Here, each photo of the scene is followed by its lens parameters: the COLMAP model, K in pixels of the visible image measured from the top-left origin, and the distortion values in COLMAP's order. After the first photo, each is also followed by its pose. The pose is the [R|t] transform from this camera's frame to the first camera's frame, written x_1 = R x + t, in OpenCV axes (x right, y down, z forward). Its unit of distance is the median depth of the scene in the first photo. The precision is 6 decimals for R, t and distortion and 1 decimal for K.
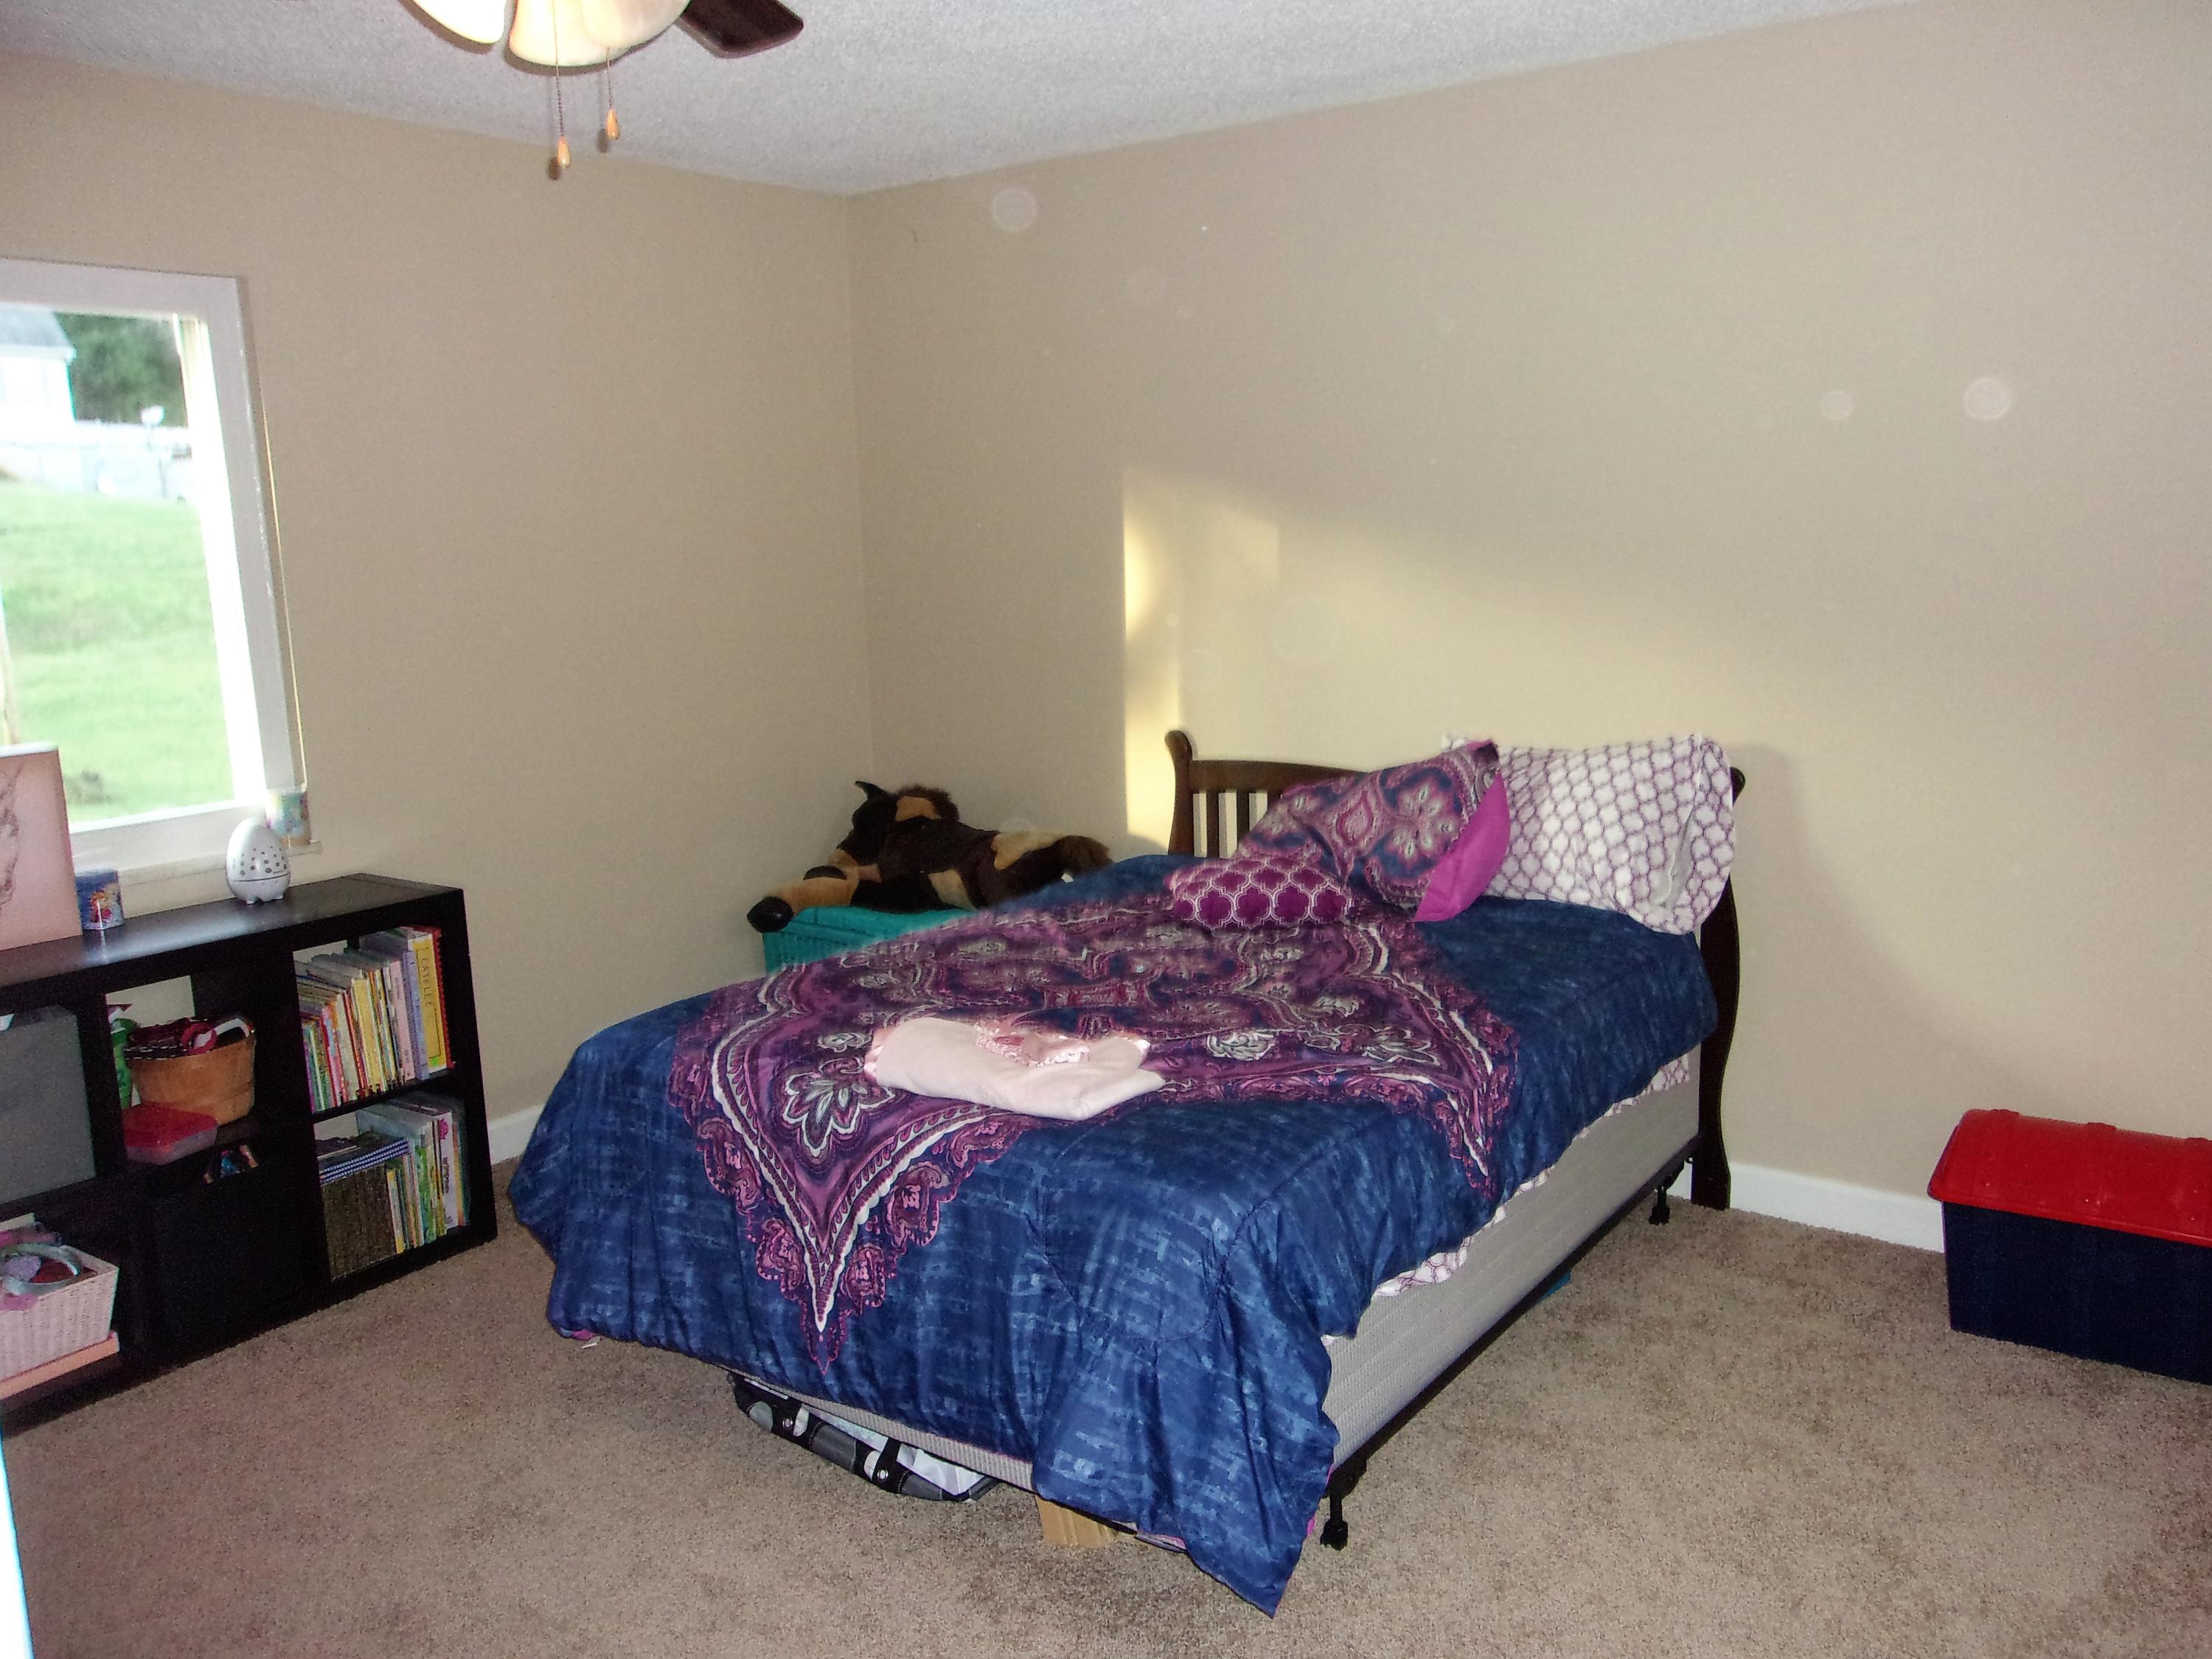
lens RADIAL K [[1739.1, 0, 1107.0], [0, 1739.1, 831.1], [0, 0, 1]] dist [-0.001403, 0.004368]
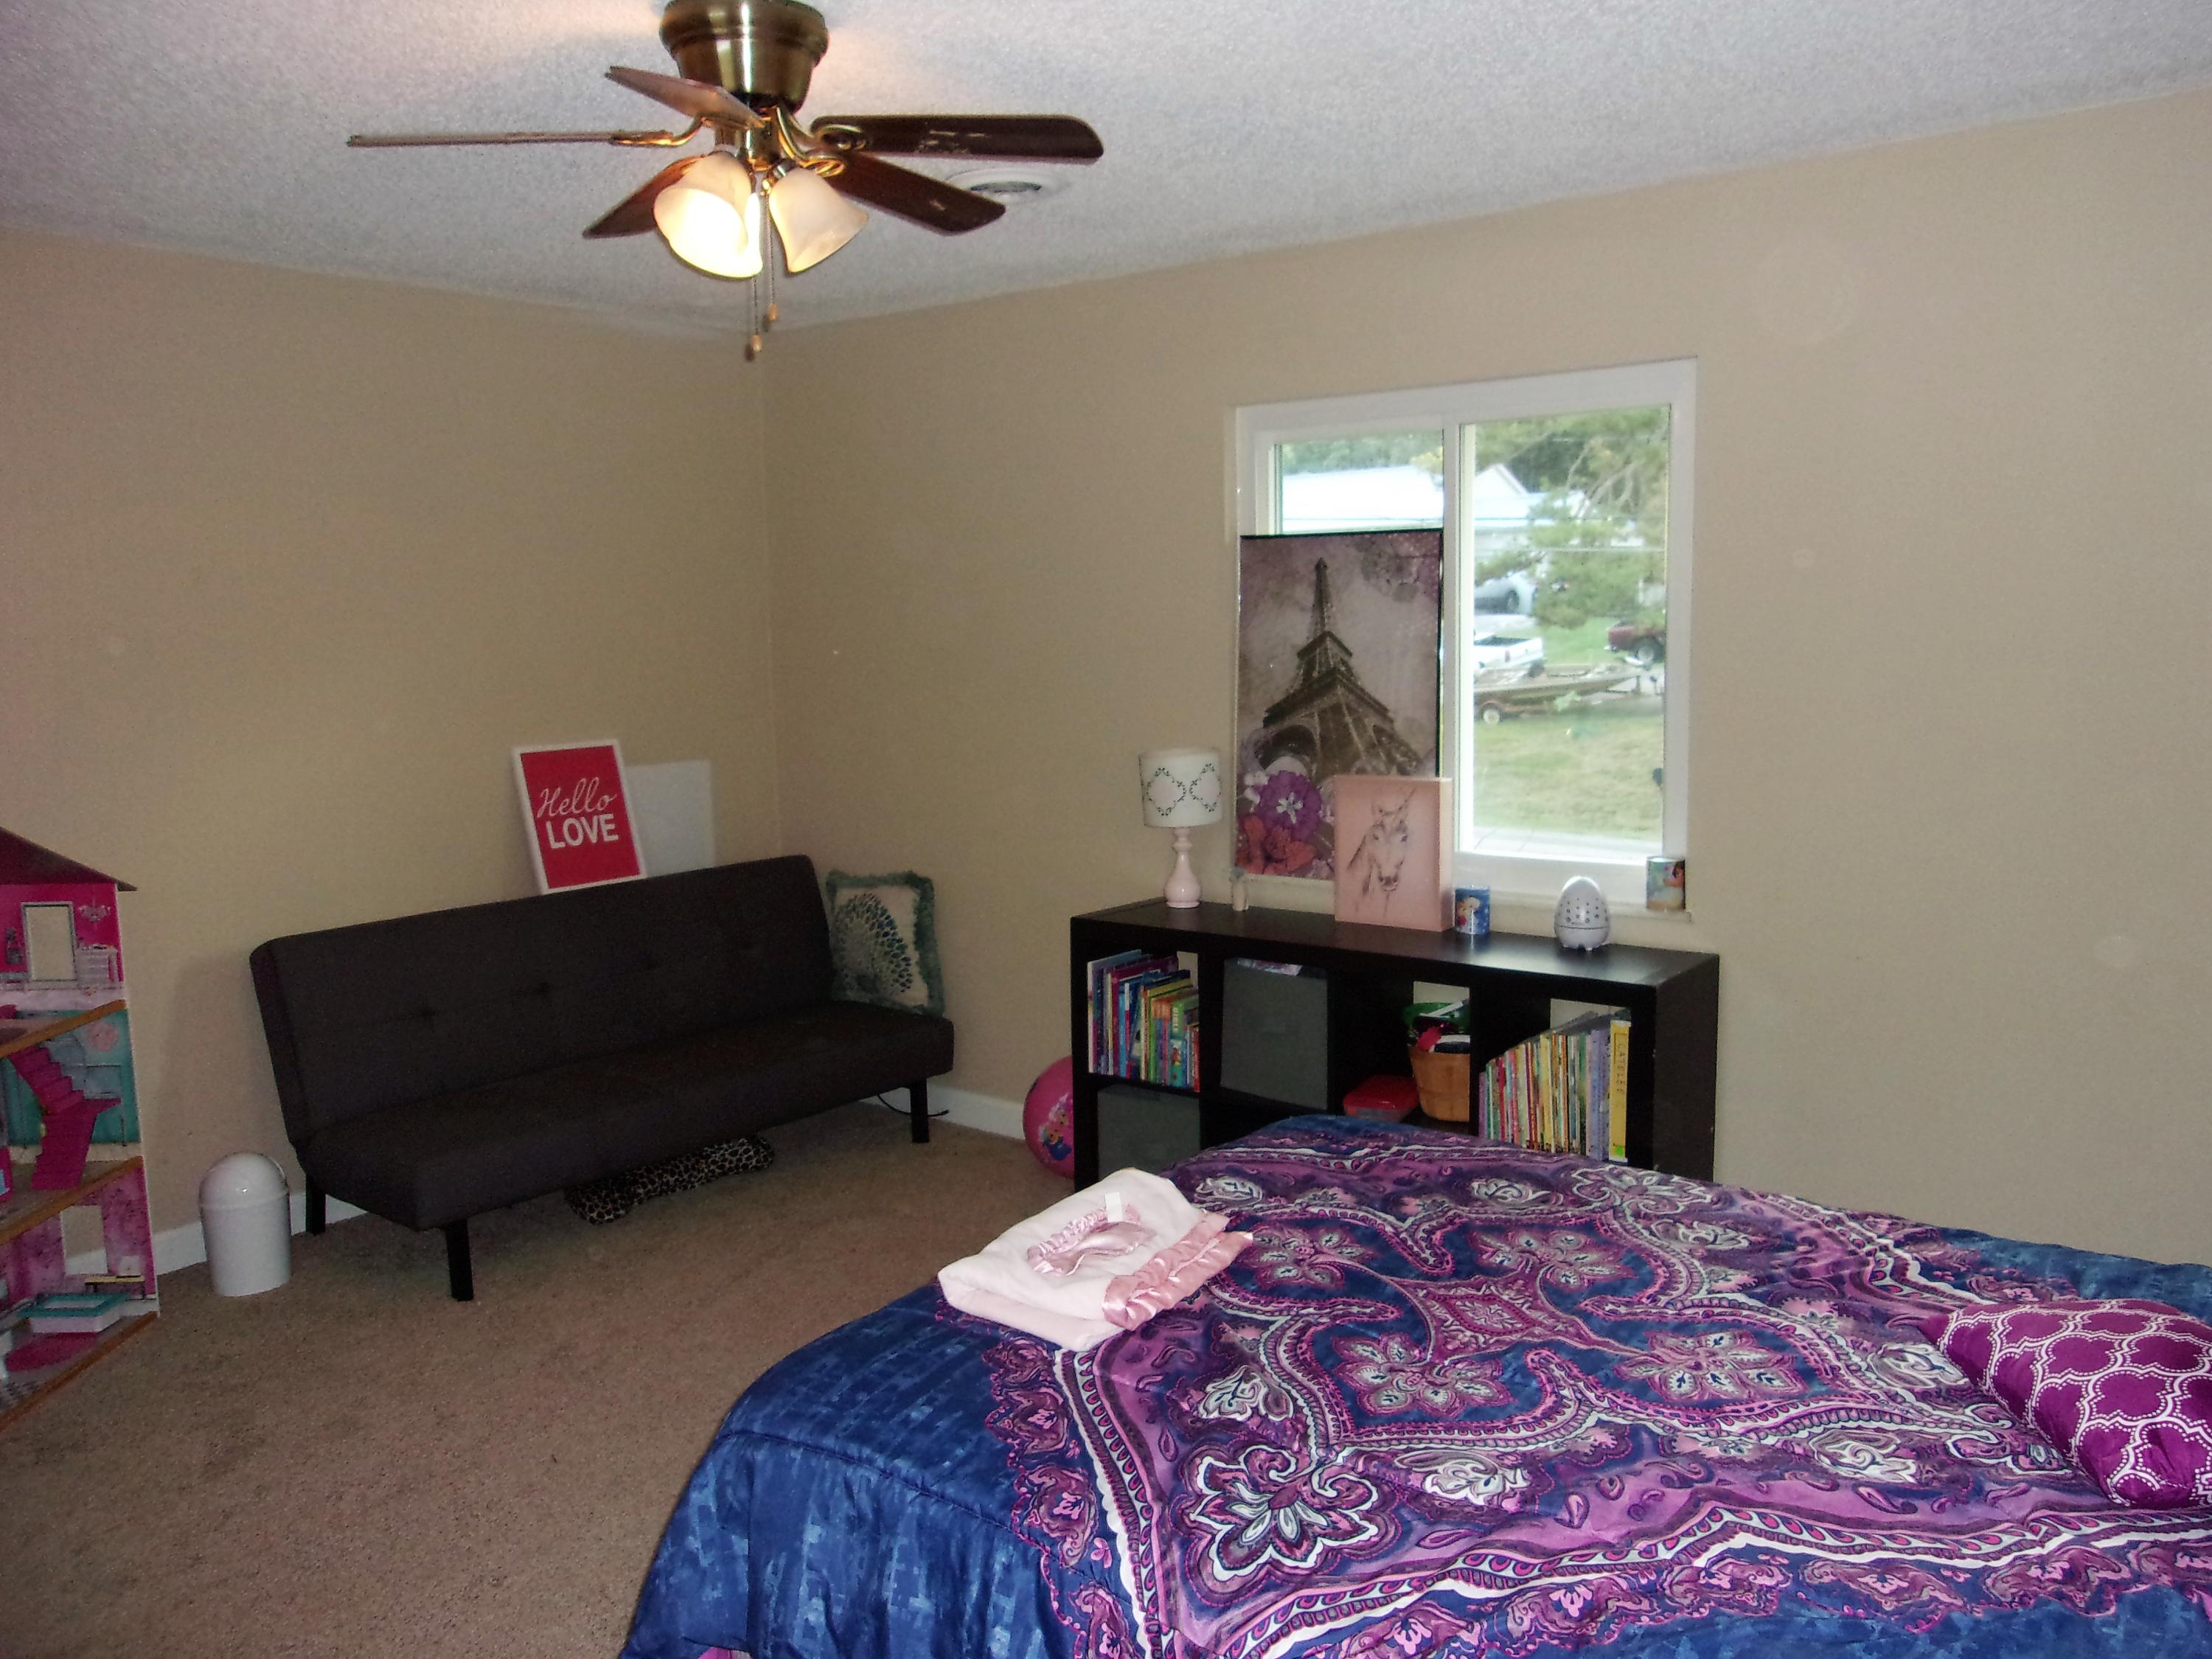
lens RADIAL K [[1739.1, 0, 1106.6], [0, 1739.1, 829.3], [0, 0, 1]] dist [-0.001403, 0.004368]
pose [[-0.015789, 0.151371, -0.988351, 0.613348], [-0.156880, 0.975856, 0.151964, -0.162663], [0.987491, 0.157452, 0.008339, 0.771436]]
